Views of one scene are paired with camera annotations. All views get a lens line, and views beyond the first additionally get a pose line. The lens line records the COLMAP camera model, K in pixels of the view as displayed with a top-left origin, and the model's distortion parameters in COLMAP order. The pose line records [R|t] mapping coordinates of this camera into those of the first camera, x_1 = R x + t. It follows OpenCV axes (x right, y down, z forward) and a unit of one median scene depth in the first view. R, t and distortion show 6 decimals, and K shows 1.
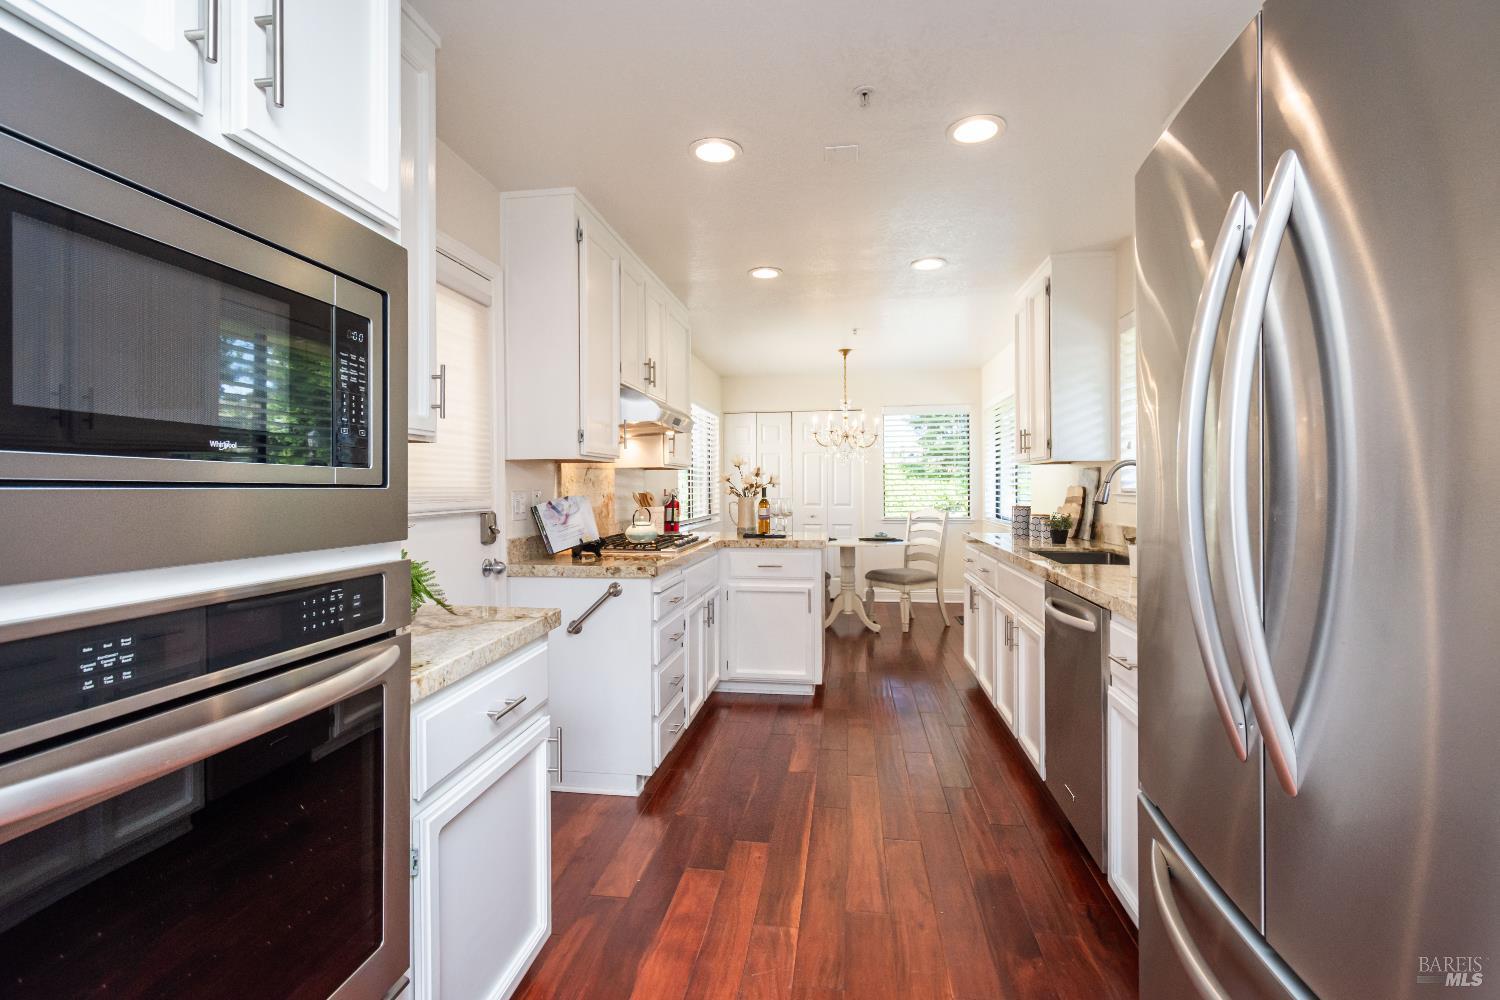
lens RADIAL K [[675.1, 0, 731.9], [0, 675.1, 489.1], [0, 0, 1]] dist [0.000903, -0.000743]
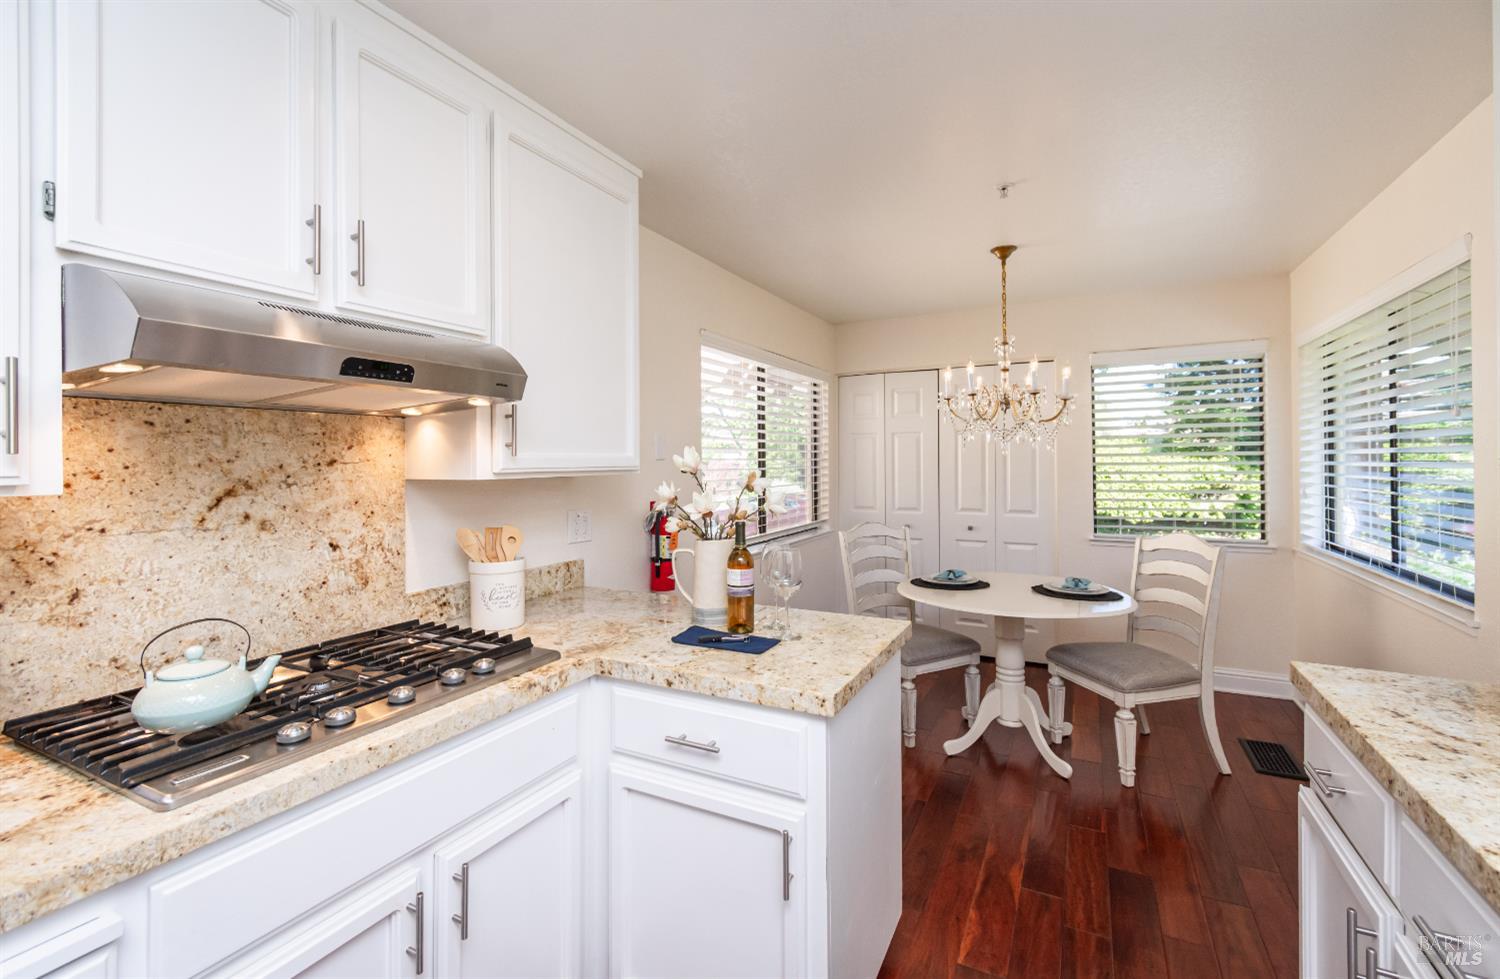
lens RADIAL K [[647.1, 0, 738.1], [0, 647.1, 456.5], [0, 0, 1]] dist [0.001565, -0.002418]
pose [[0.949648, -0.003125, -0.313302, 0.147070], [0.000042, 0.999952, -0.009844, -0.033477], [0.313318, 0.009335, 0.949602, 0.492795]]
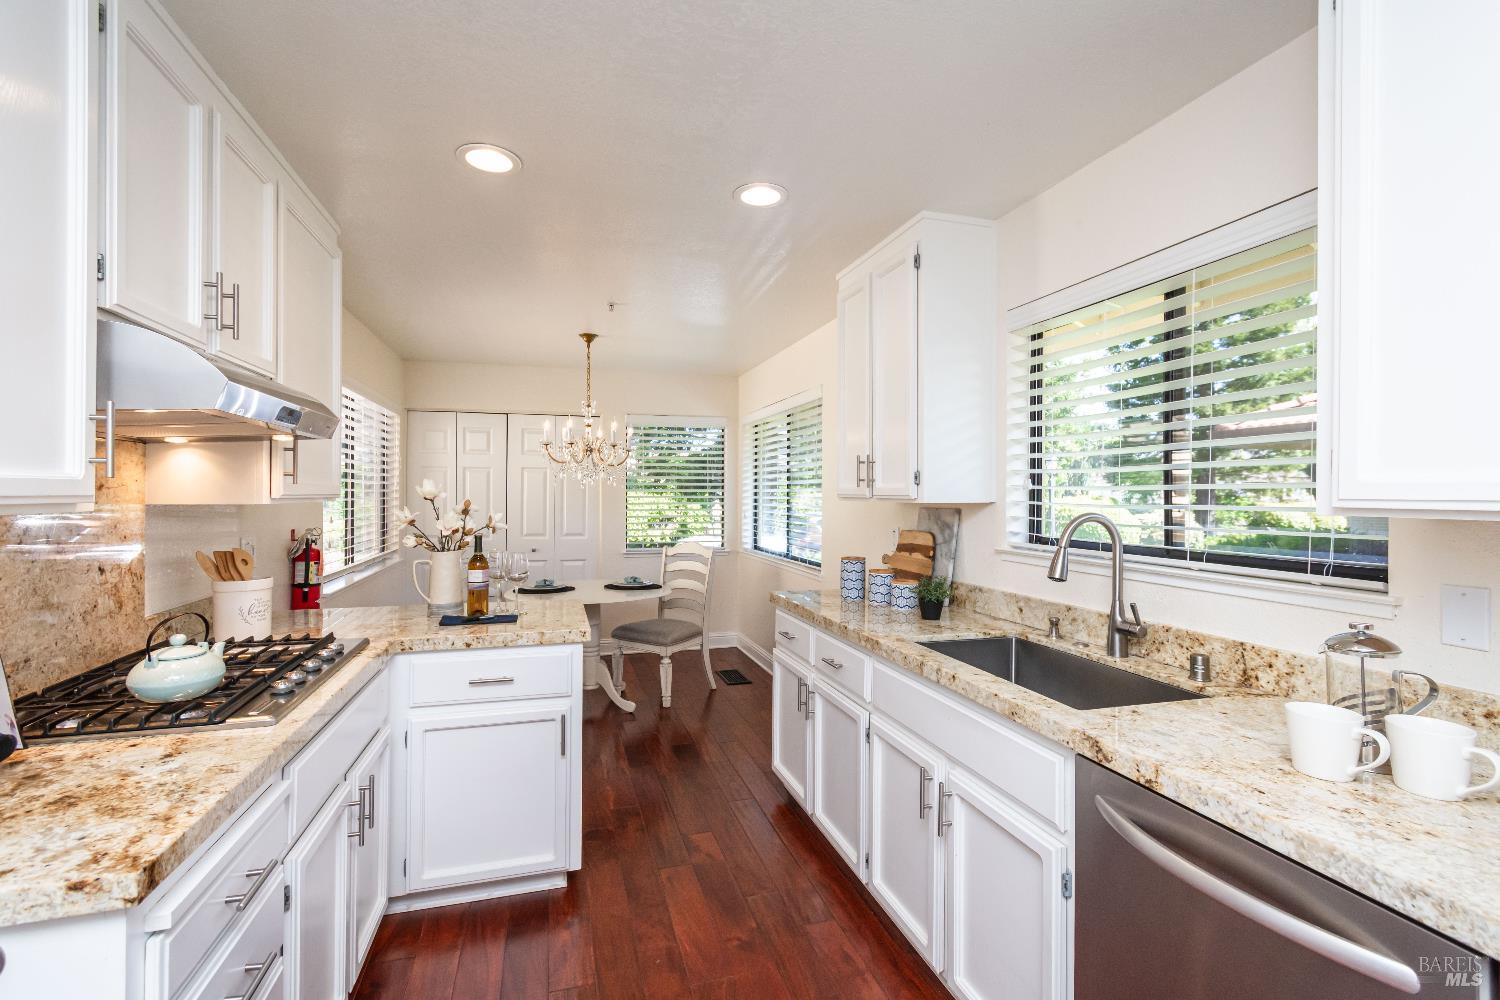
lens RADIAL K [[675.1, 0, 748.0], [0, 675.1, 486.5], [0, 0, 1]] dist [0.000903, -0.000743]
pose [[0.897969, 0.012421, 0.439883, -0.001086], [-0.004737, 0.999816, -0.018563, -0.029107], [-0.440033, 0.014585, 0.897863, 0.293464]]
